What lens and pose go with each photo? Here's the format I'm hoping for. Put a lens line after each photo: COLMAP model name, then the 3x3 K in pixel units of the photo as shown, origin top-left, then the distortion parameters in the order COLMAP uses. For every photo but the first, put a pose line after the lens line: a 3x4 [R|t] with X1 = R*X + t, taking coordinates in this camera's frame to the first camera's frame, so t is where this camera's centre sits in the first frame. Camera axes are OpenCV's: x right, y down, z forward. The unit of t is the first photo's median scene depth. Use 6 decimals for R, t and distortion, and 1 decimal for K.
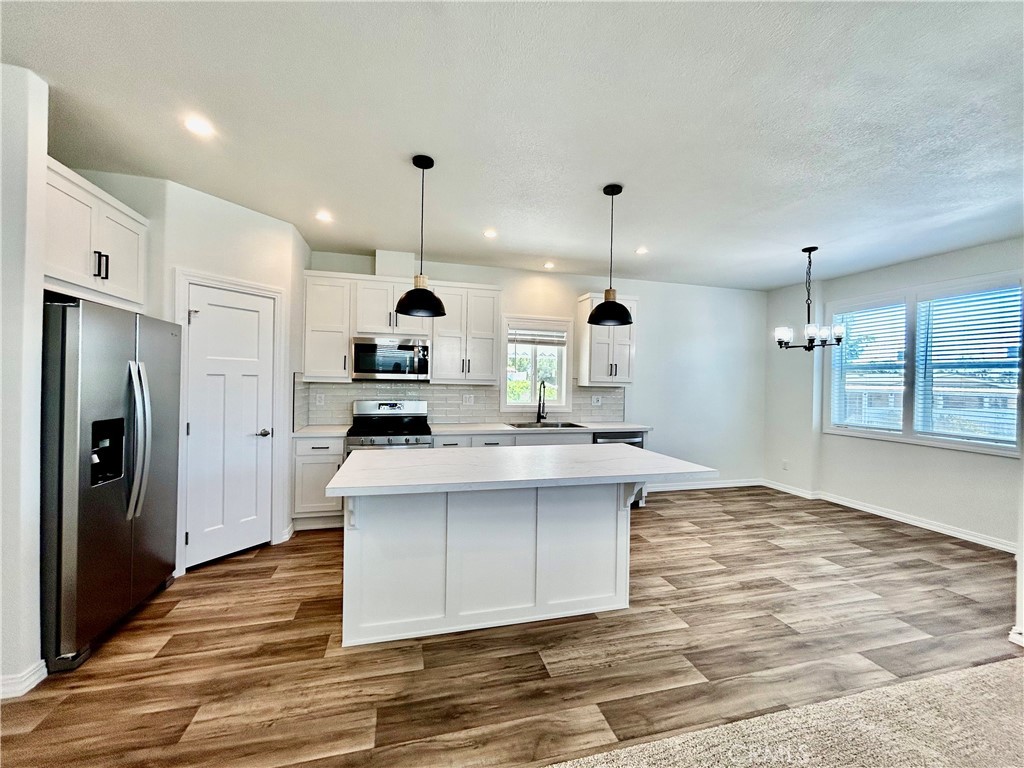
lens RADIAL K [[414.3, 0, 509.0], [0, 414.3, 383.4], [0, 0, 1]] dist [0.003227, -0.000705]
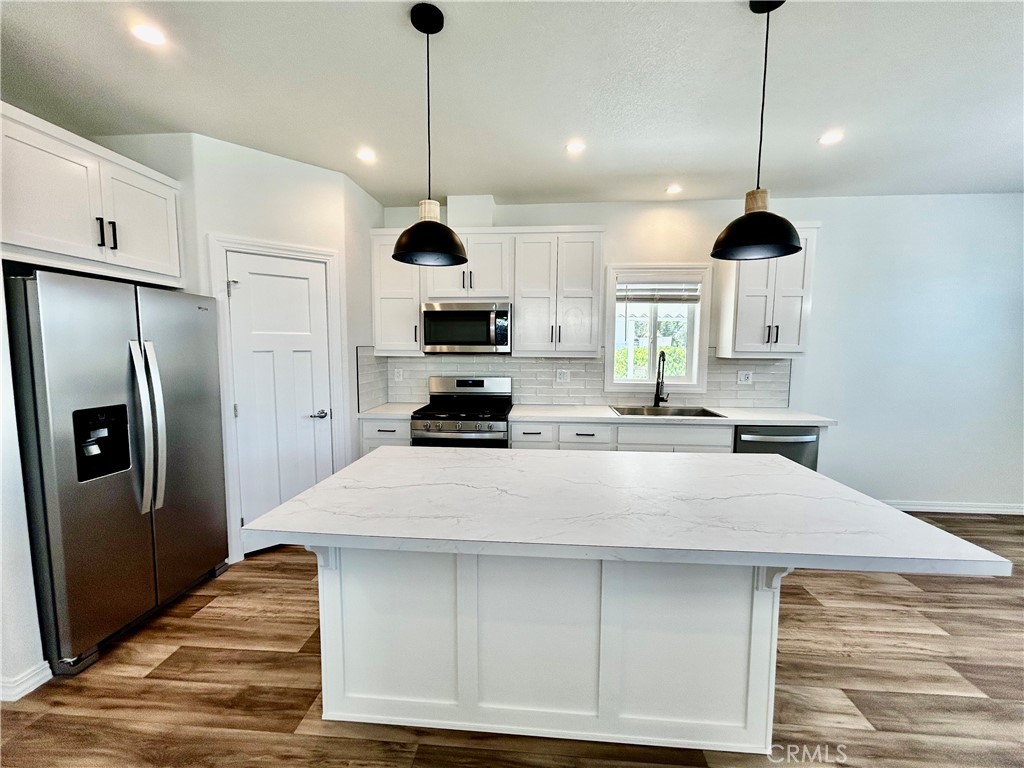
lens RADIAL K [[414.3, 0, 509.7], [0, 414.3, 383.4], [0, 0, 1]] dist [0.003227, -0.000705]
pose [[0.943457, 0.015015, -0.331155, 0.112119], [0.011663, 0.996852, 0.078428, -0.016701], [0.331290, -0.077856, 0.940311, 0.326399]]
